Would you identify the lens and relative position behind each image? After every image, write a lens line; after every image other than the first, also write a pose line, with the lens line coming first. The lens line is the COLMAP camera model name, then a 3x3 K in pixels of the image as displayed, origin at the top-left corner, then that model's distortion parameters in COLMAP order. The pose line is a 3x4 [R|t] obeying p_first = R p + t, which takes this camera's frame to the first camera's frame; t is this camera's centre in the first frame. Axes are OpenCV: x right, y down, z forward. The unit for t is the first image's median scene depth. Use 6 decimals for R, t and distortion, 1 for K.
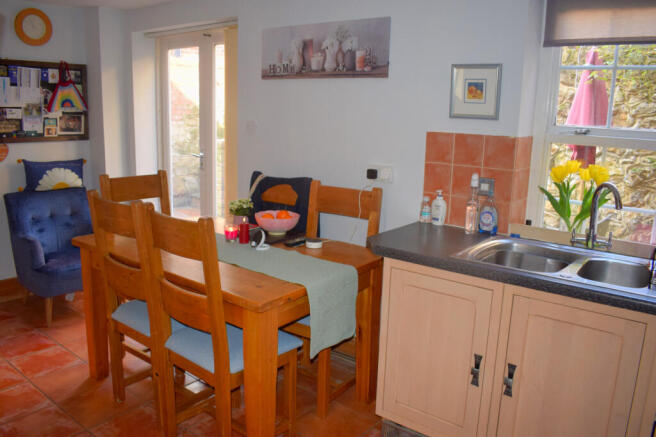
lens RADIAL K [[522.3, 0, 328.8], [0, 522.3, 218.3], [0, 0, 1]] dist [-0.098401, 0.015711]
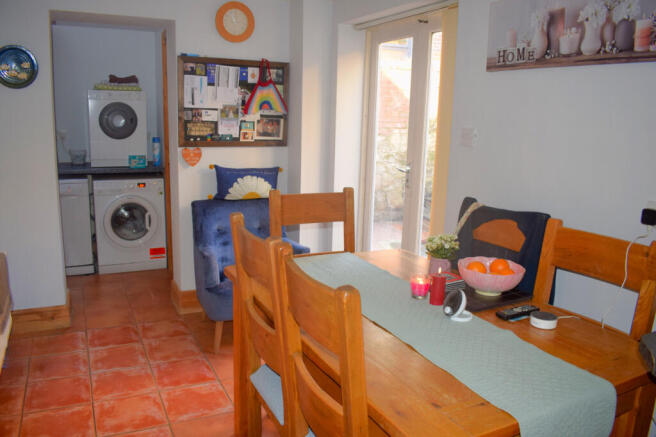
lens RADIAL K [[522.3, 0, 327.7], [0, 522.3, 220.0], [0, 0, 1]] dist [-0.098401, 0.015711]
pose [[0.903544, 0.080955, -0.420778, -0.010984], [-0.087878, 0.996127, 0.002947, -0.044285], [0.419387, 0.034315, 0.907159, 0.266866]]
